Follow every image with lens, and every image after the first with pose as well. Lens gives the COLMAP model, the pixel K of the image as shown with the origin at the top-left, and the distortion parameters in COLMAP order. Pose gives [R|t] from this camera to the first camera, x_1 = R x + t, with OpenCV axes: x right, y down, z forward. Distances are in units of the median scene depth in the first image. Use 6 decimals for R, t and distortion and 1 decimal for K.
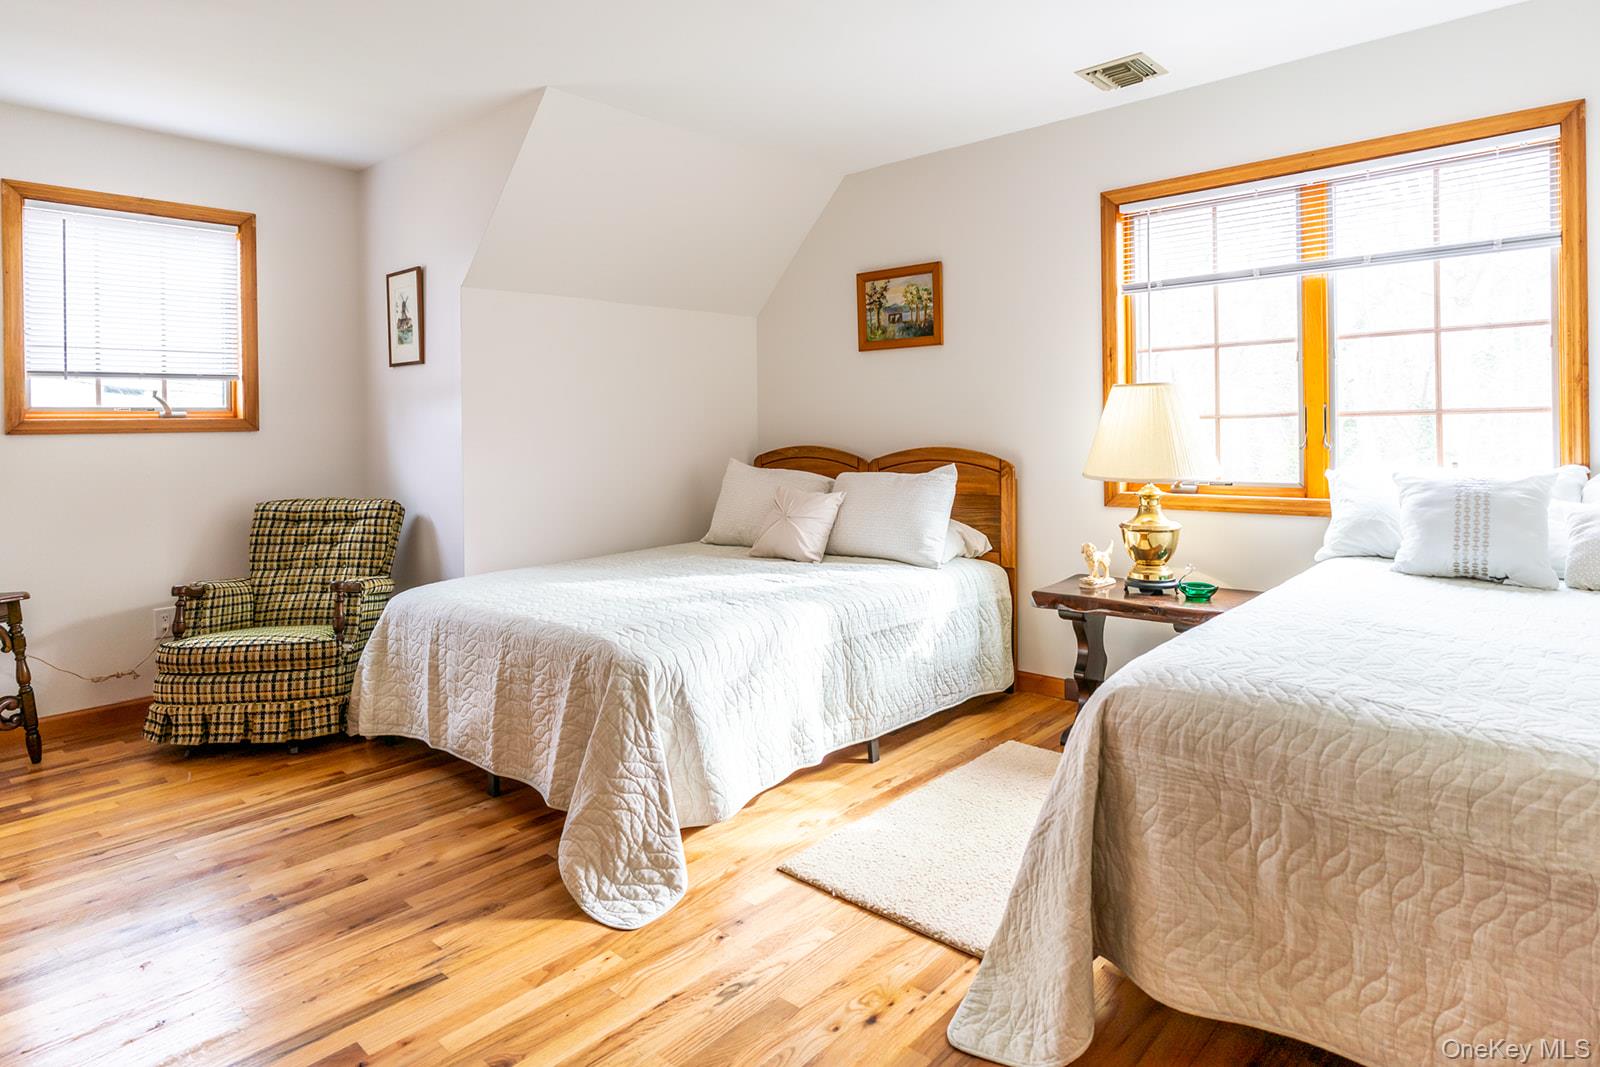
lens RADIAL K [[909.3, 0, 797.1], [0, 909.3, 422.7], [0, 0, 1]] dist [0.000569, 0.001576]
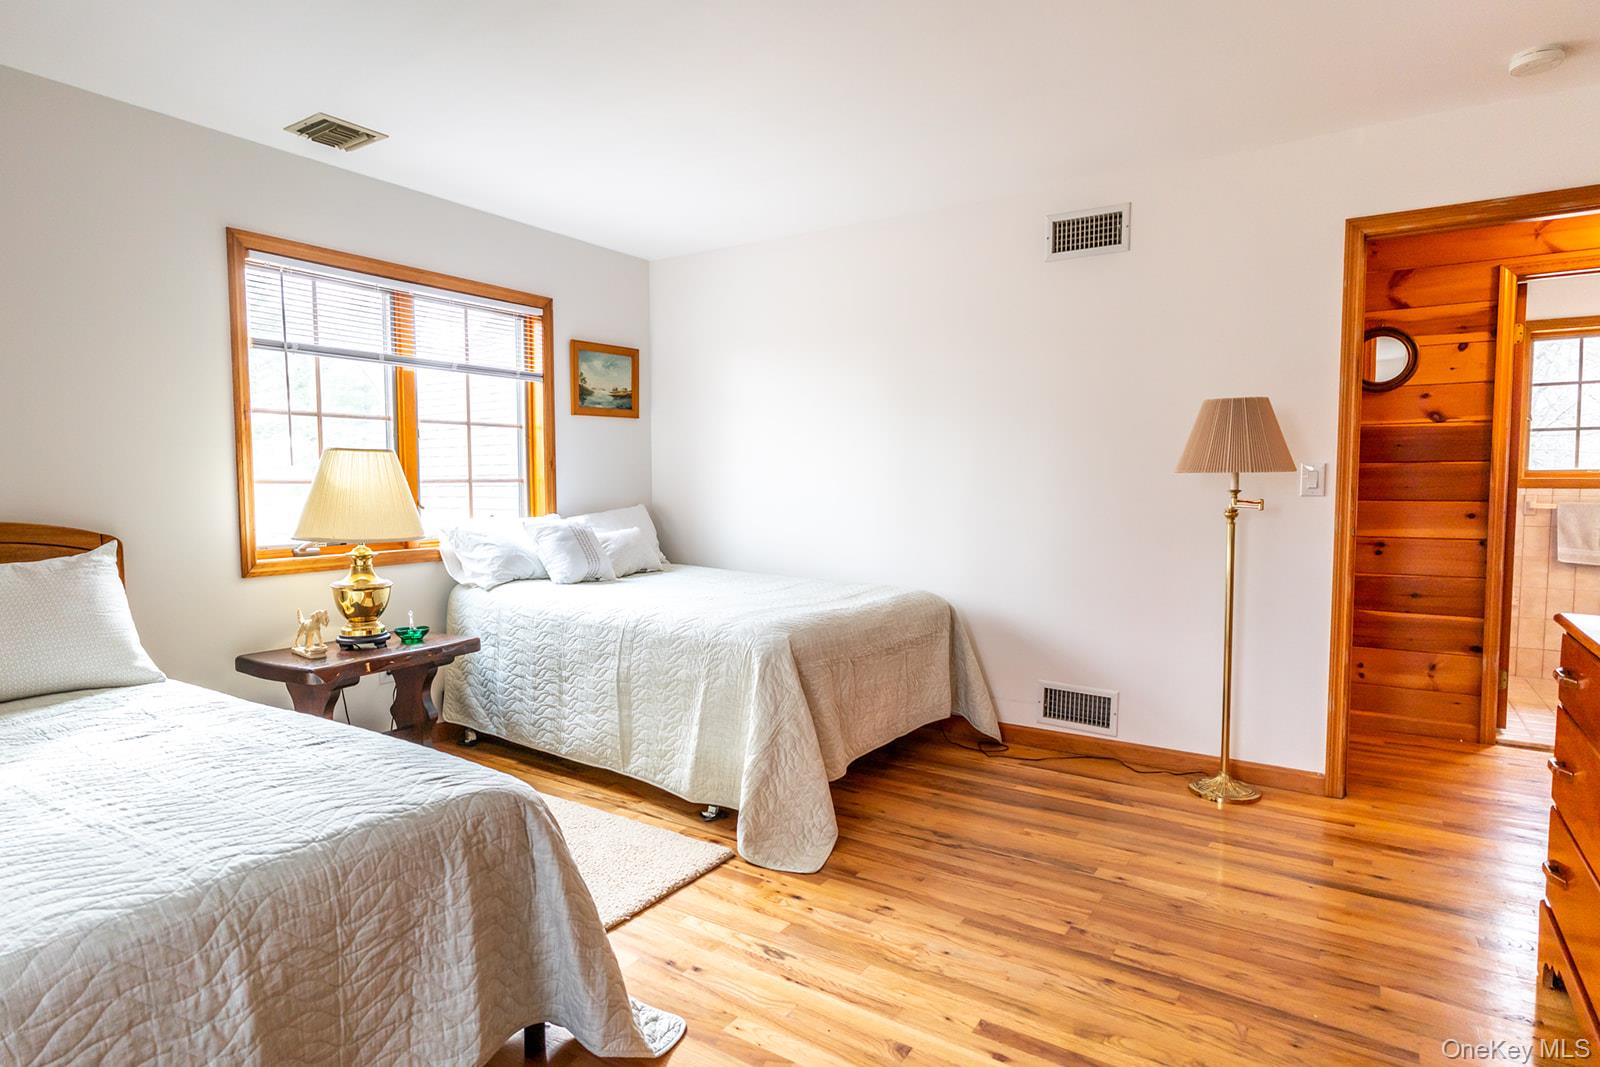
lens RADIAL K [[868.7, 0, 800.0], [0, 868.7, 533.5], [0, 0, 1]] dist [-0.000154, 0.001591]
pose [[-0.153361, -0.044753, 0.987156, -0.694253], [0.000108, 0.998973, 0.045306, 0.008772], [-0.988170, 0.007055, -0.153198, 0.665132]]
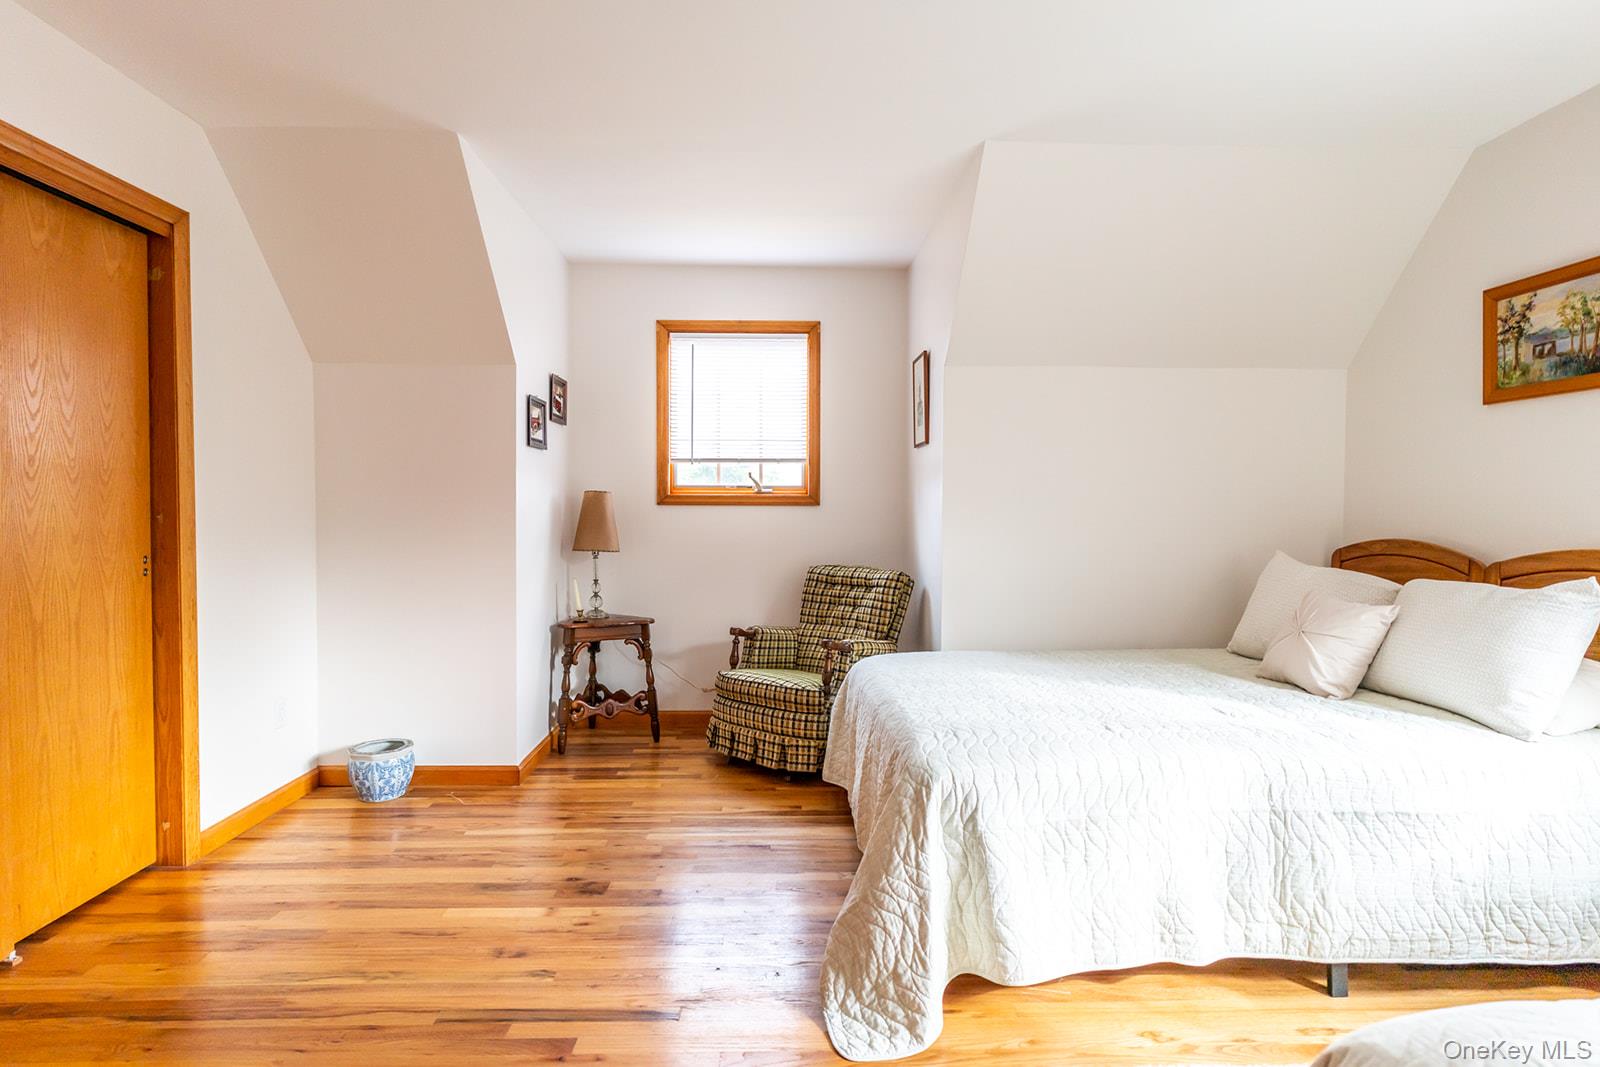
lens RADIAL K [[868.7, 0, 800.0], [0, 868.7, 533.5], [0, 0, 1]] dist [-0.000154, 0.001591]
pose [[0.698874, 0.040022, -0.714124, 0.250544], [-0.015216, 0.999039, 0.041099, -0.000956], [0.715083, -0.017857, 0.698812, 0.241646]]
